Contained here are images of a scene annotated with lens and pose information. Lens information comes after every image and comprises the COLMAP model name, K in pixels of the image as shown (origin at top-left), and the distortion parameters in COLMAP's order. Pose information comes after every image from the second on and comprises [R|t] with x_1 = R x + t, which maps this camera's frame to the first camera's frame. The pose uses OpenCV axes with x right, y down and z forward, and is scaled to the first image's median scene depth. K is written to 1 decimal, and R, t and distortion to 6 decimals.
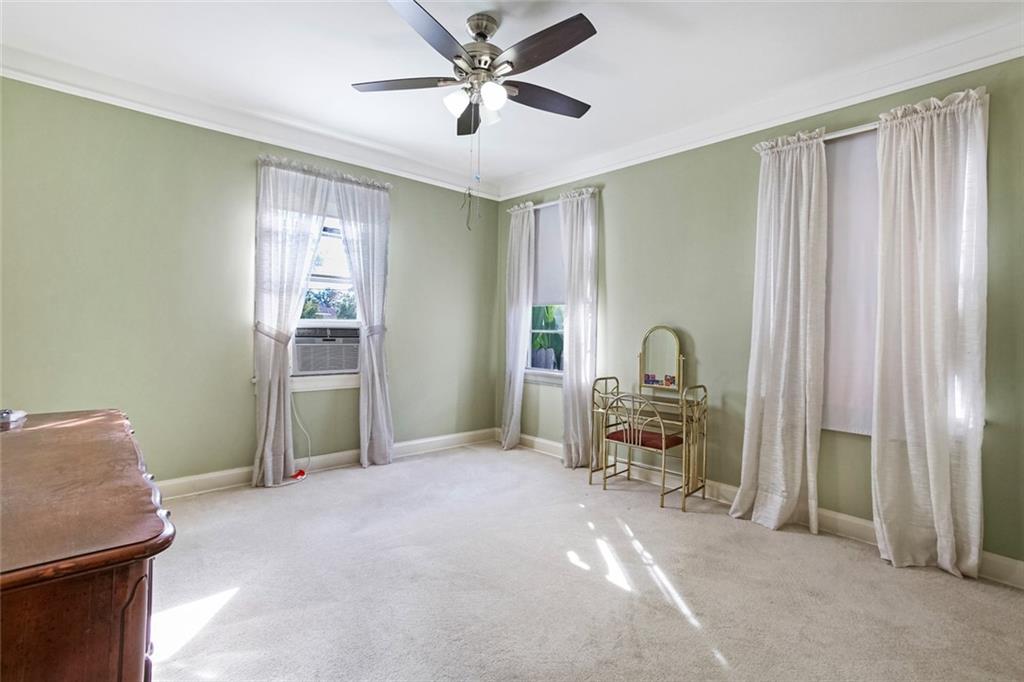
lens RADIAL K [[467.9, 0, 512.7], [0, 467.9, 339.3], [0, 0, 1]] dist [0.001494, 0.002555]
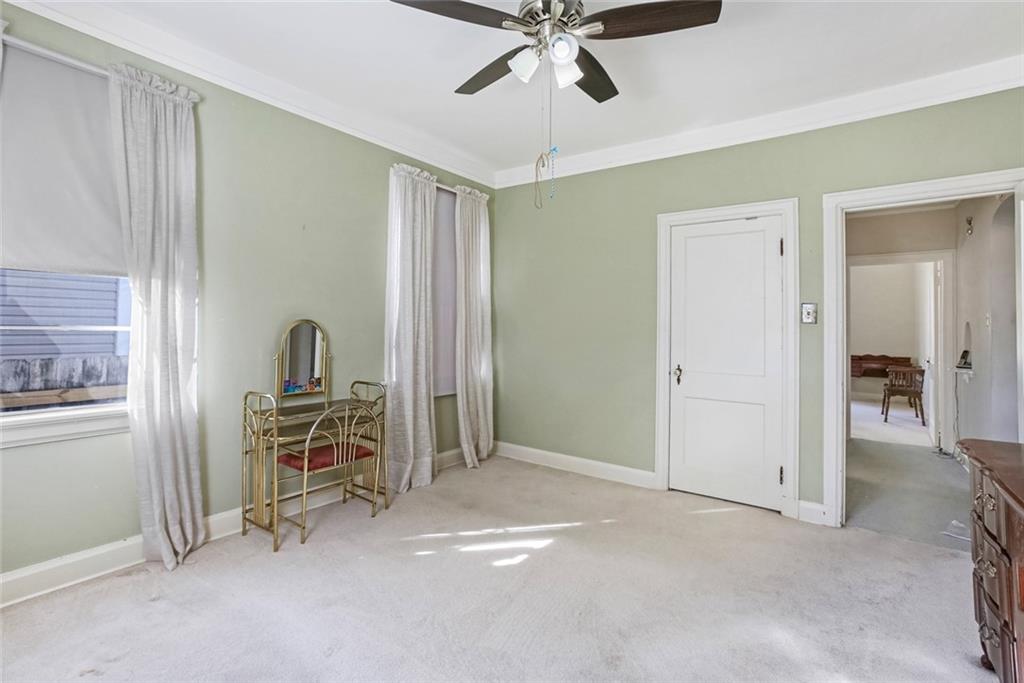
lens RADIAL K [[467.9, 0, 520.2], [0, 467.9, 322.2], [0, 0, 1]] dist [0.001494, 0.002555]
pose [[-0.171579, -0.013098, 0.985083, -0.768348], [-0.005203, 0.999910, 0.012389, -0.046807], [-0.985157, -0.003000, -0.171632, 1.048574]]
